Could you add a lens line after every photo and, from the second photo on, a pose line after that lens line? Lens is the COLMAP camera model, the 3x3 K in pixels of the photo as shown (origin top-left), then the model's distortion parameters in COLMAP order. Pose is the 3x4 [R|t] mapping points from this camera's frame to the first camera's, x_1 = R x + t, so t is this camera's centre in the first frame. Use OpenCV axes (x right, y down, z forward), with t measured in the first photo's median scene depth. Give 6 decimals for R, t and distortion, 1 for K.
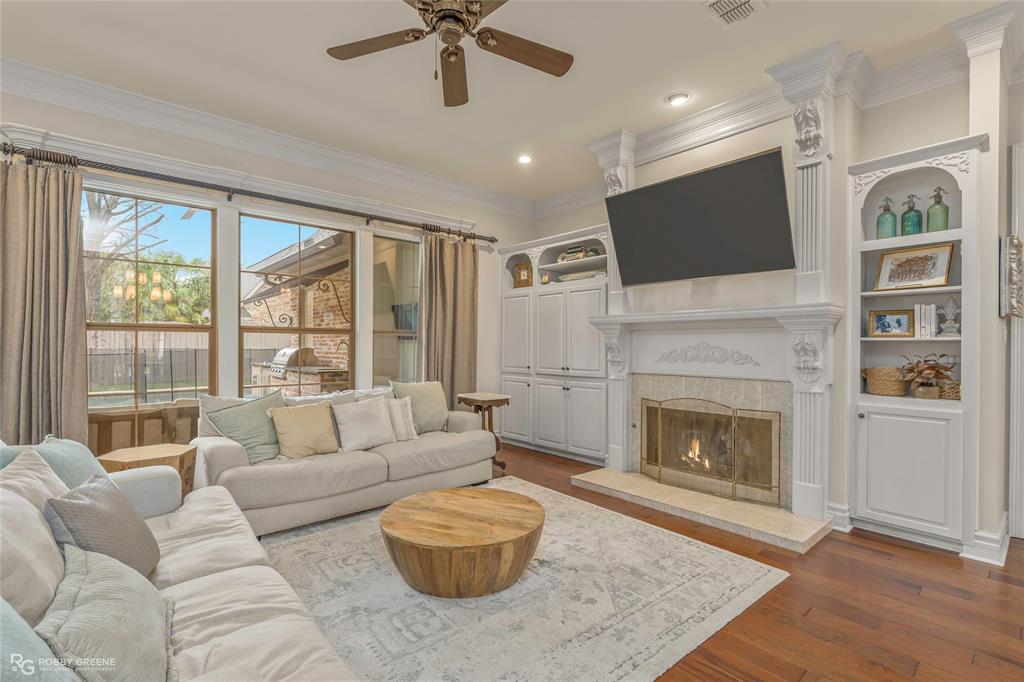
lens RADIAL K [[470.1, 0, 512.3], [0, 470.1, 340.7], [0, 0, 1]] dist [0.000936, 0.000301]
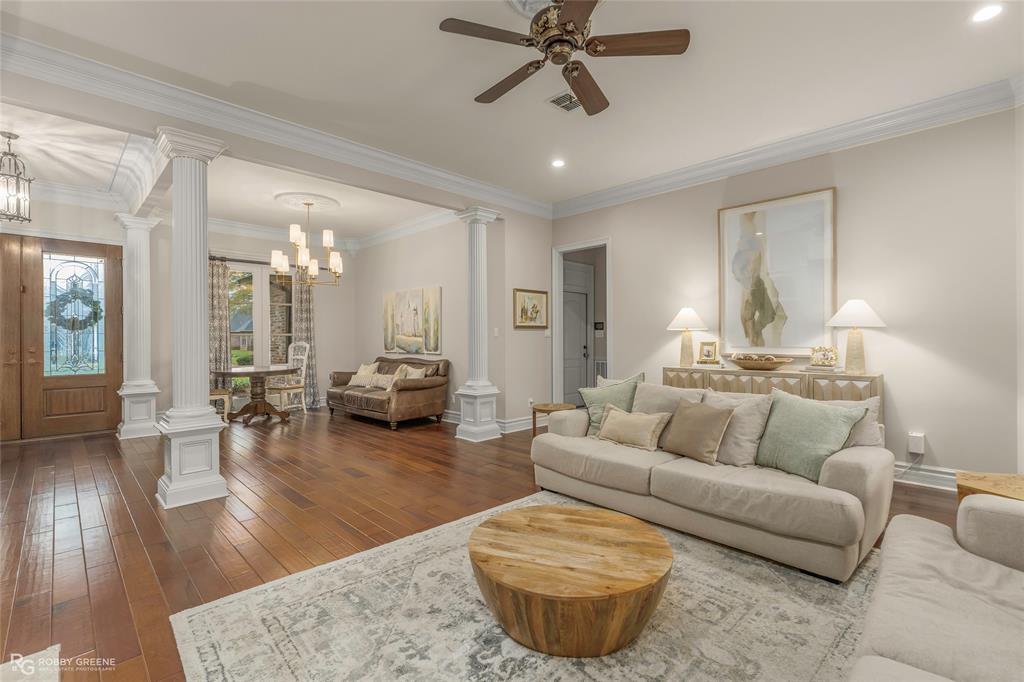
lens RADIAL K [[470.1, 0, 511.8], [0, 470.1, 337.9], [0, 0, 1]] dist [0.000936, 0.000301]
pose [[-0.998565, 0.001880, -0.053525, 0.037560], [0.001969, 0.999997, -0.001618, 0.012990], [0.053522, -0.001721, -0.998565, 1.801683]]
